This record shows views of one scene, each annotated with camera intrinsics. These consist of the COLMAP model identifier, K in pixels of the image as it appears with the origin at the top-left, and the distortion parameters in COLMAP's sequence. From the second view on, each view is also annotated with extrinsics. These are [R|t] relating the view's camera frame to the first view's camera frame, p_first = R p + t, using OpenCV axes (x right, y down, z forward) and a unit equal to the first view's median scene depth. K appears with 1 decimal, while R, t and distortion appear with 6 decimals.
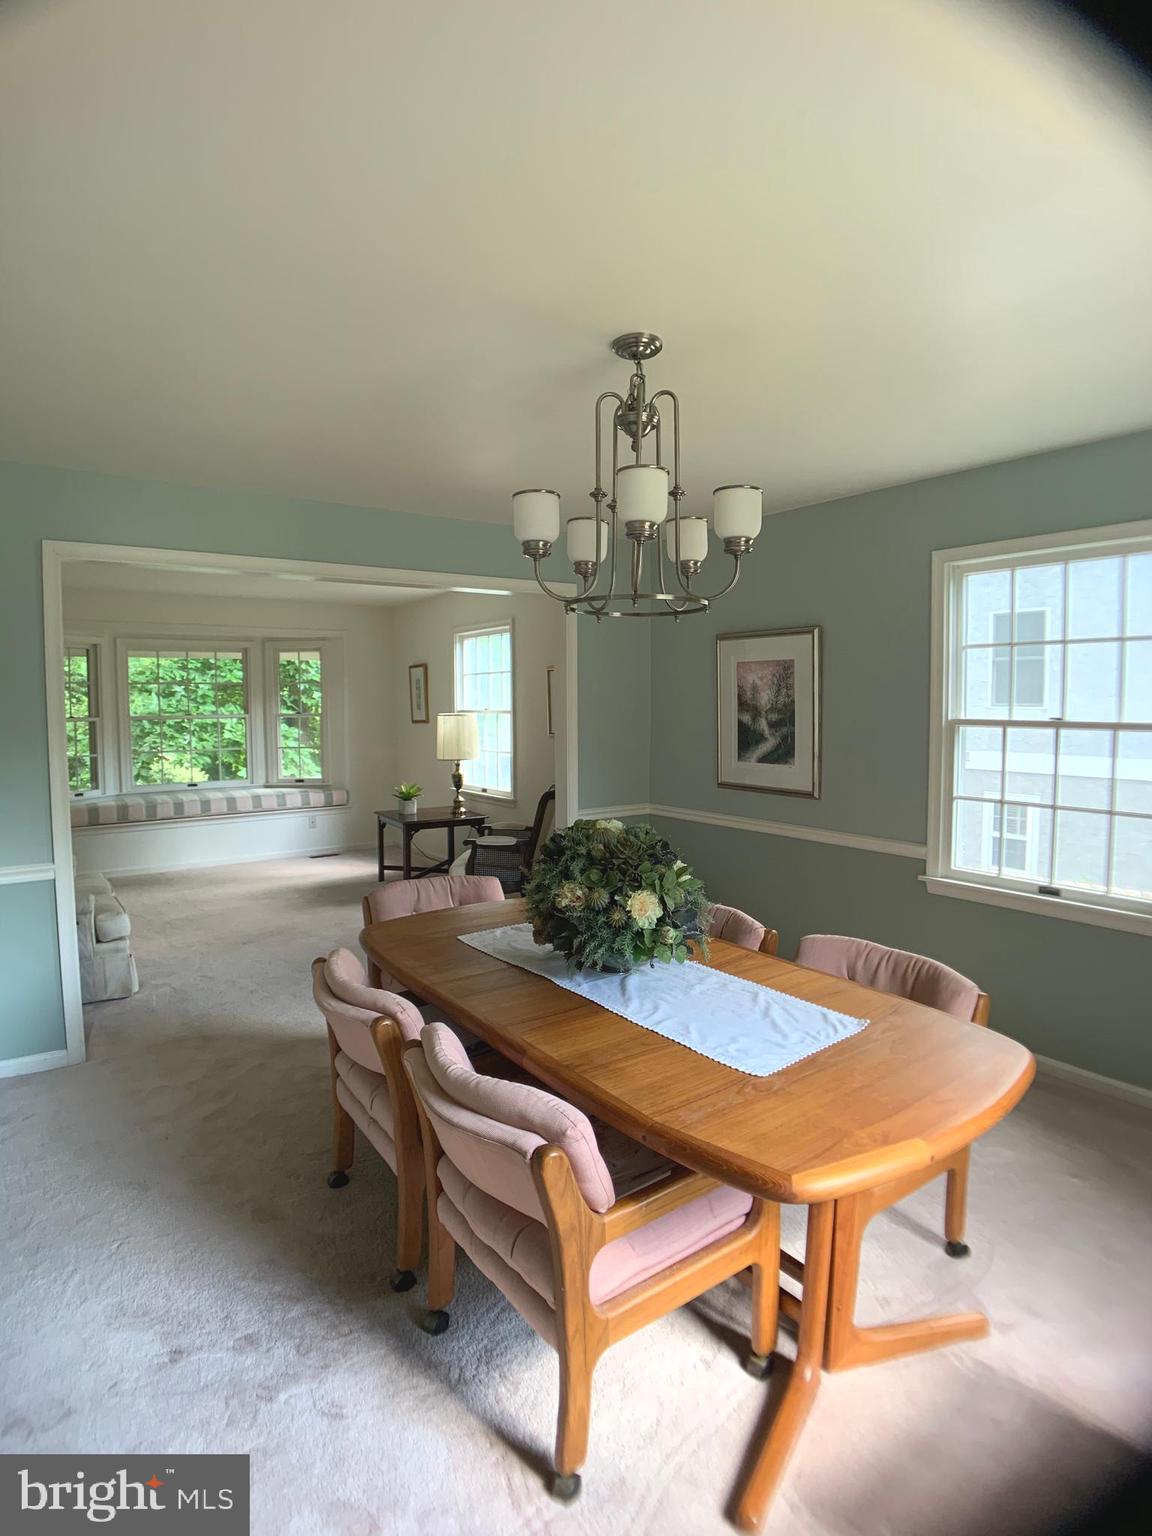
lens RADIAL K [[801.5, 0, 585.5], [0, 801.5, 741.9], [0, 0, 1]] dist [-0.064748, -0.001732]
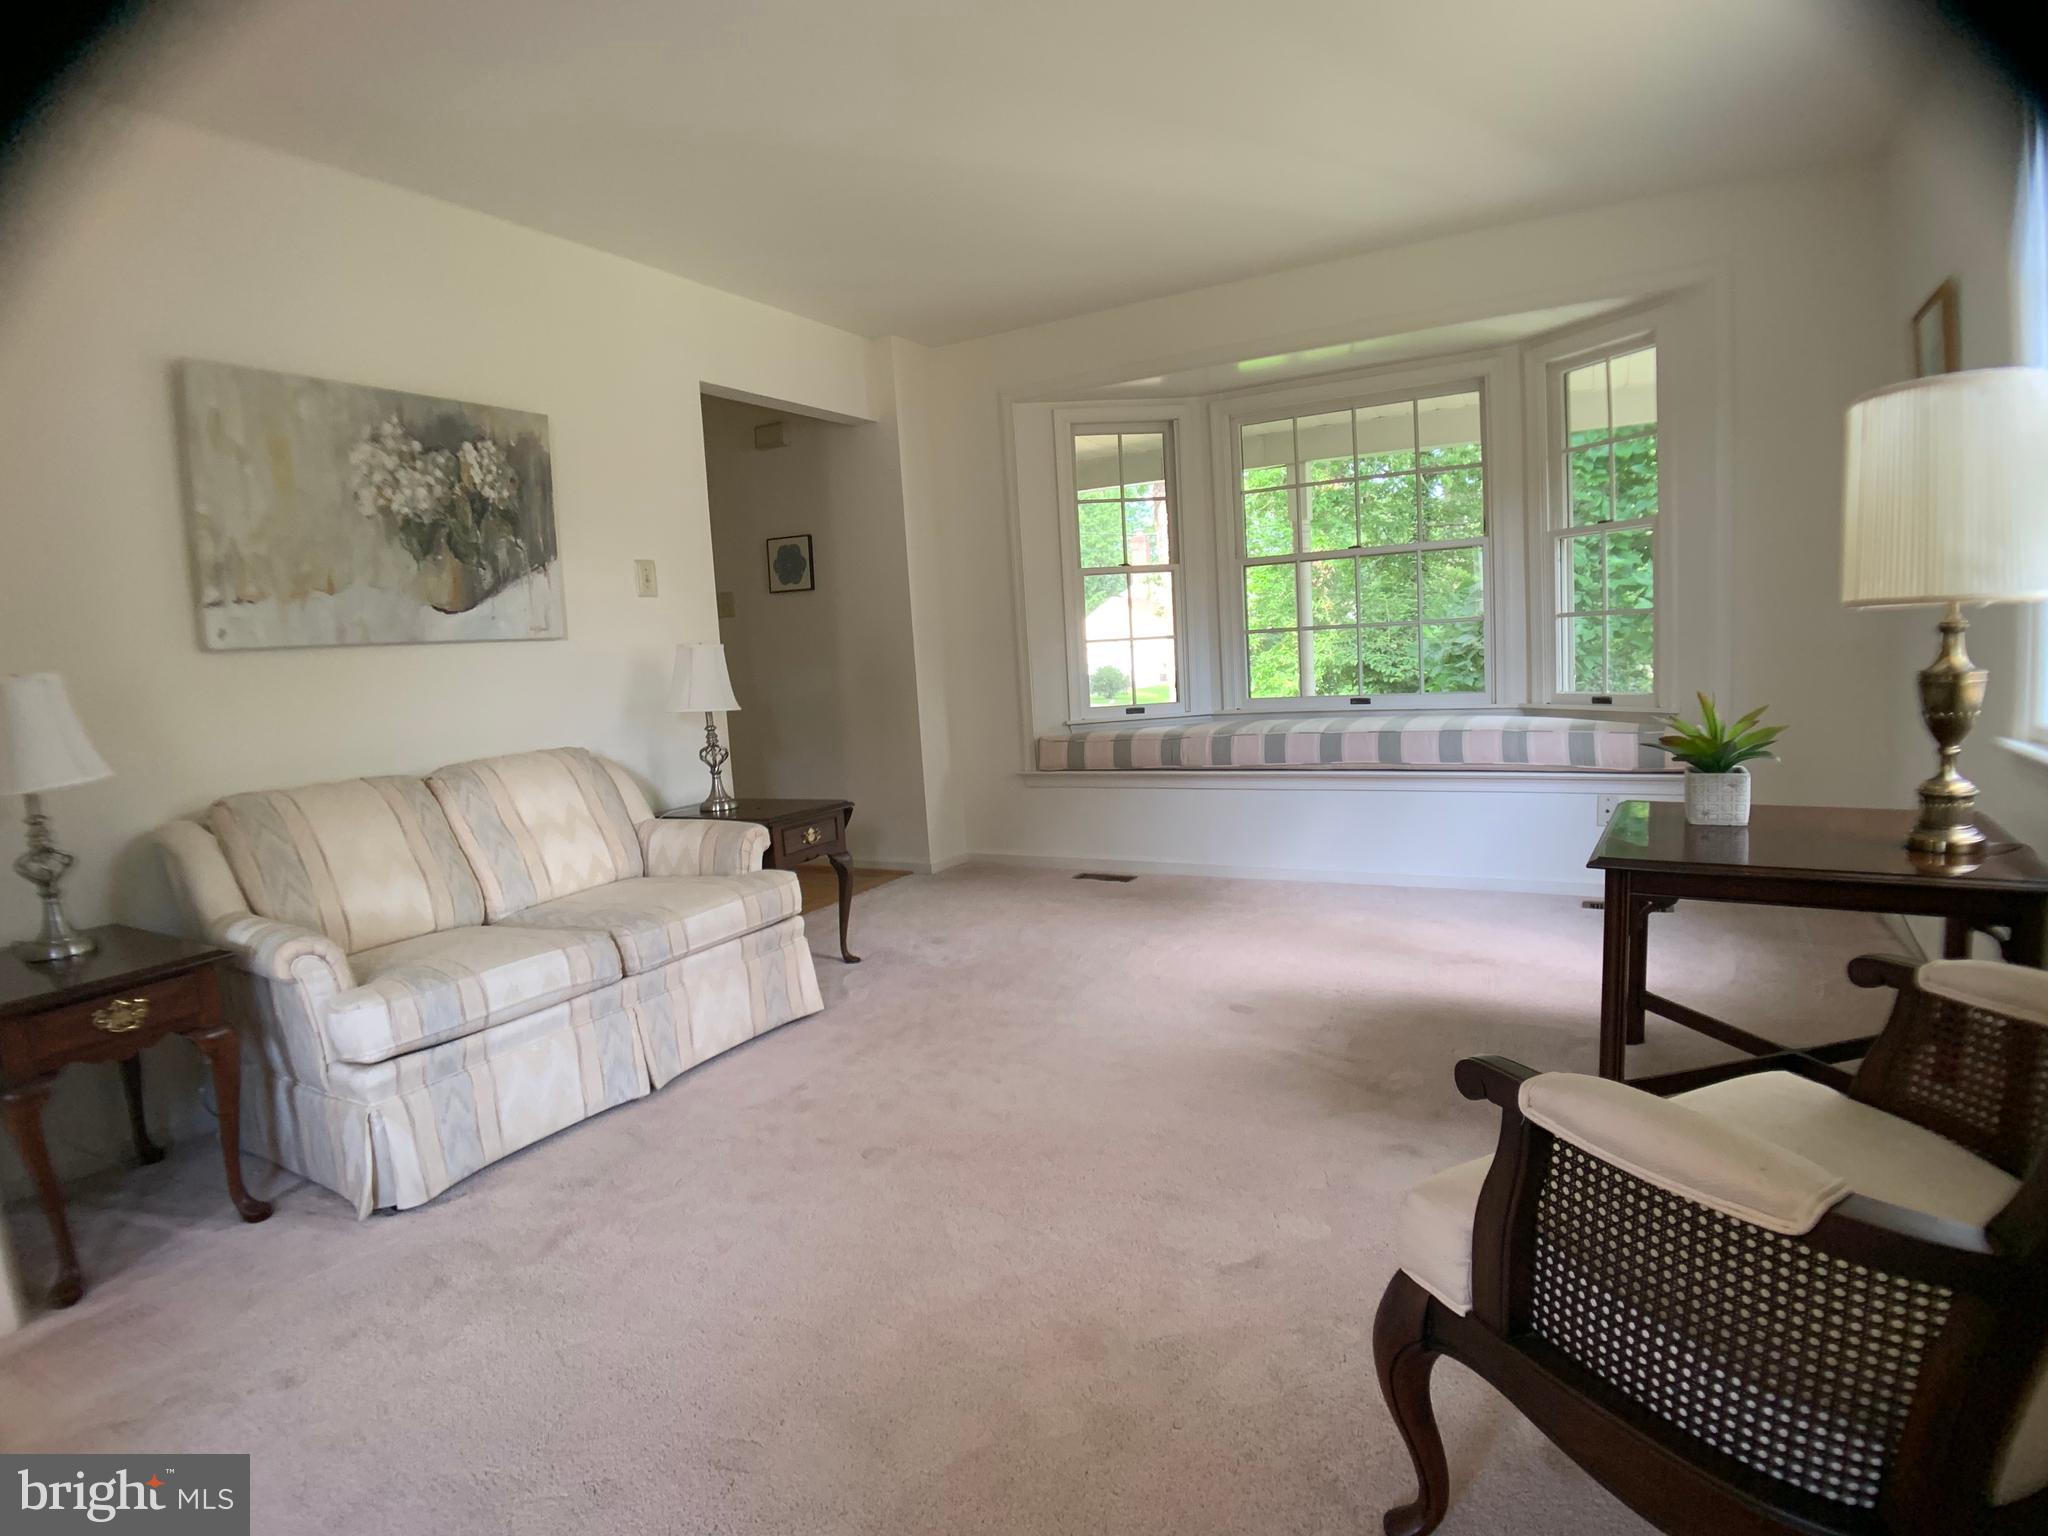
lens RADIAL K [[1068.7, 0, 1030.5], [0, 1068.7, 784.3], [0, 0, 1]] dist [-0.064748, -0.001732]
pose [[0.407639, 0.096210, -0.908060, -0.013456], [0.009974, 0.993906, 0.109783, 0.059298], [0.913089, -0.053808, 0.404195, 1.029316]]
